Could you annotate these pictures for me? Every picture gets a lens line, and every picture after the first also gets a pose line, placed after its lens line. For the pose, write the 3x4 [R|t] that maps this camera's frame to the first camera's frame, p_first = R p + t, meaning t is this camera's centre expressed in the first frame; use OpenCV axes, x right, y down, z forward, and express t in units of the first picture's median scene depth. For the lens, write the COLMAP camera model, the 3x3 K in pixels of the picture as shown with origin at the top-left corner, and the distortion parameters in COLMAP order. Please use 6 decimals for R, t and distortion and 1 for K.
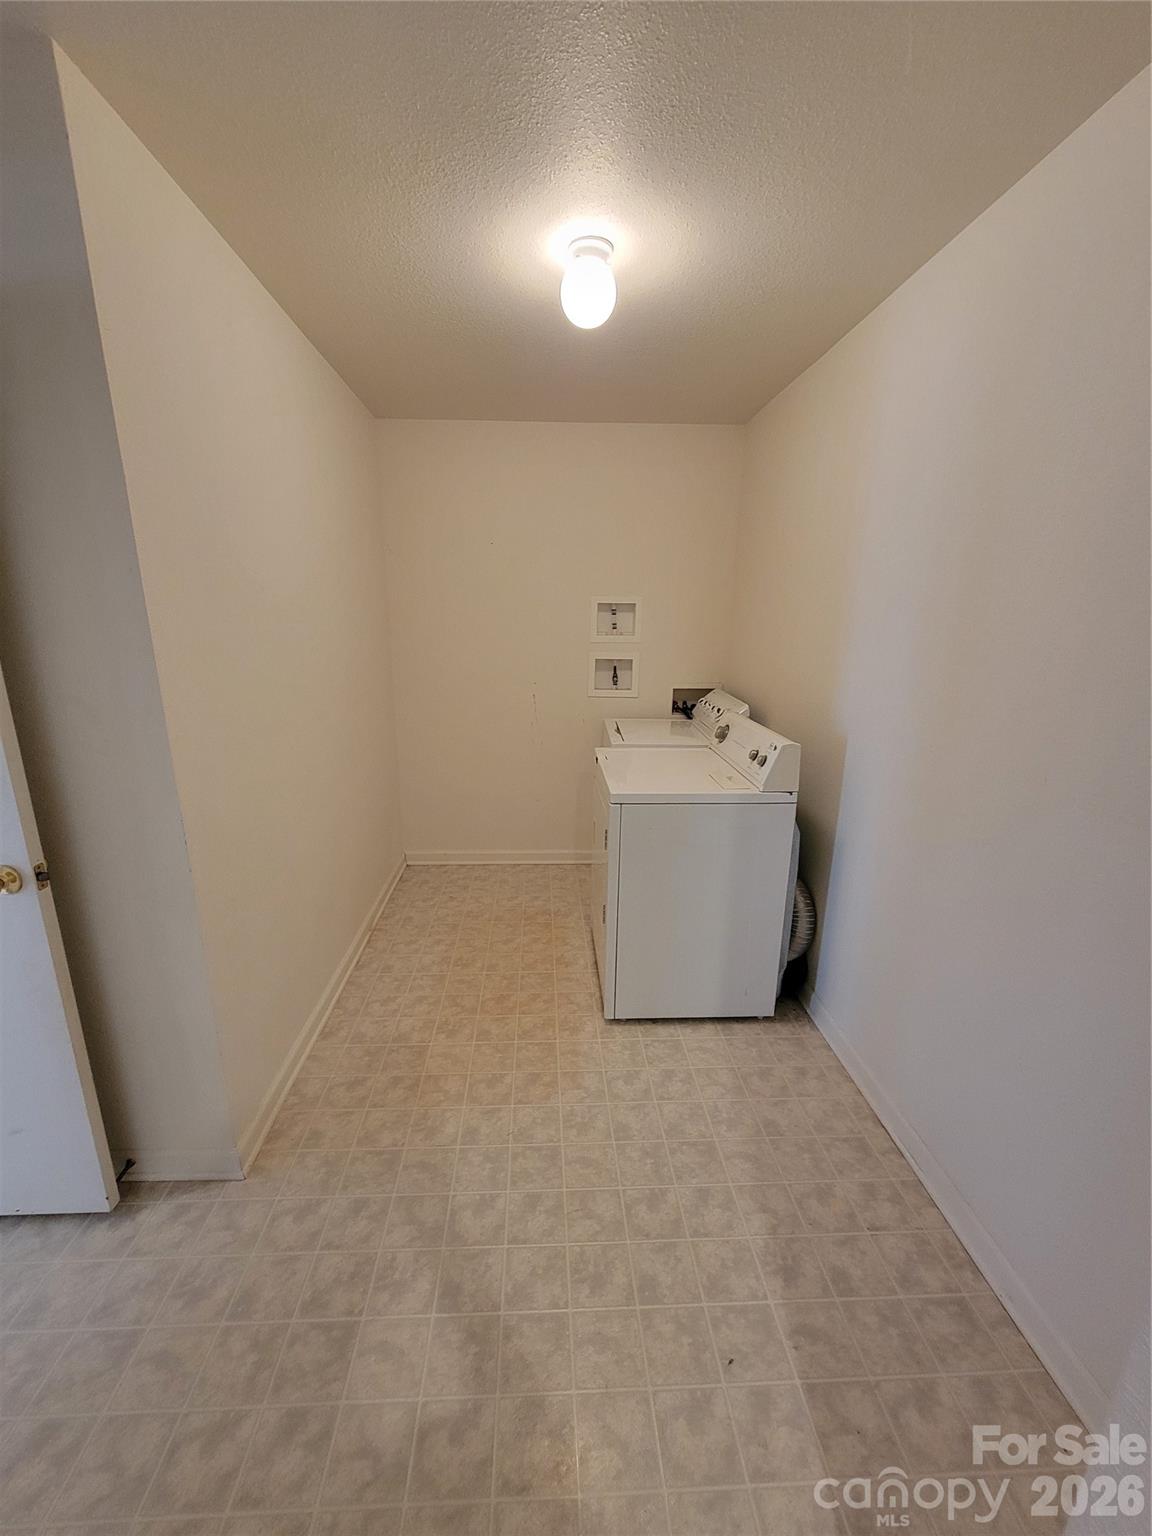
lens RADIAL K [[616.4, 0, 573.2], [0, 616.4, 772.5], [0, 0, 1]] dist [0.001411, 0.000095]
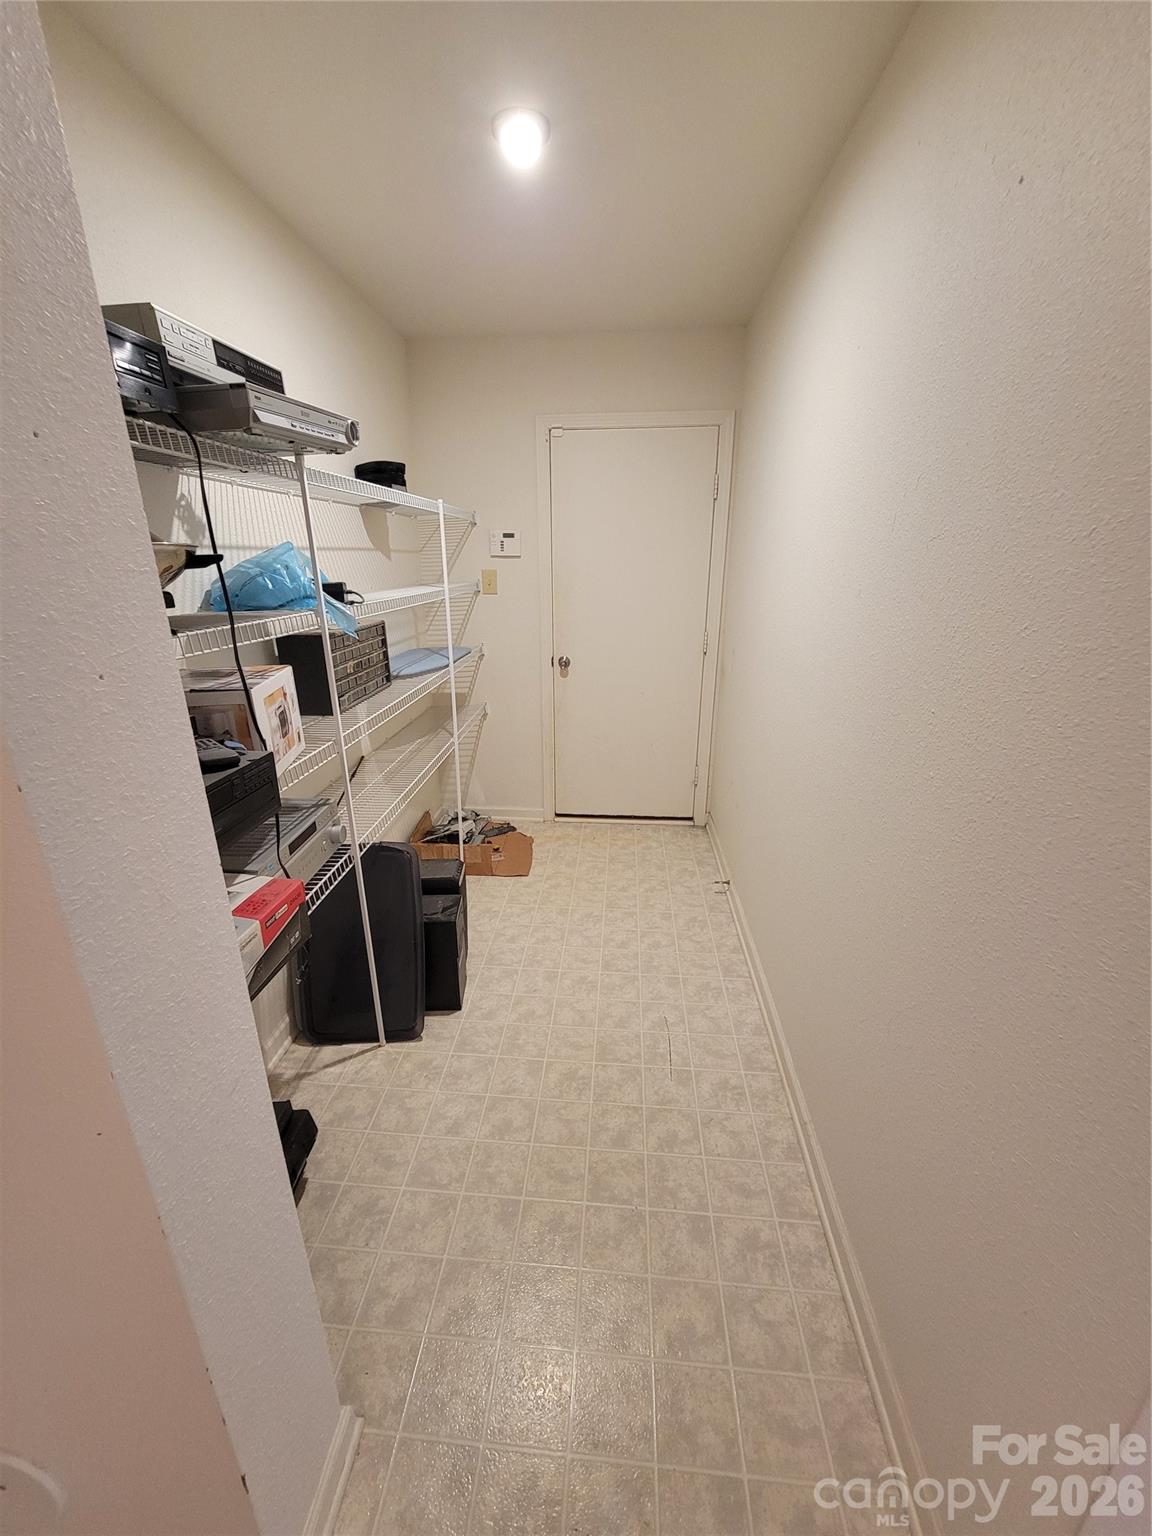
lens RADIAL K [[616.4, 0, 575.7], [0, 616.4, 764.4], [0, 0, 1]] dist [0.001411, 0.000095]
pose [[-0.991039, -0.051608, 0.123201, -0.088121], [0.026063, 0.829905, 0.557296, -0.405198], [-0.131006, 0.555513, -0.821123, 1.541898]]
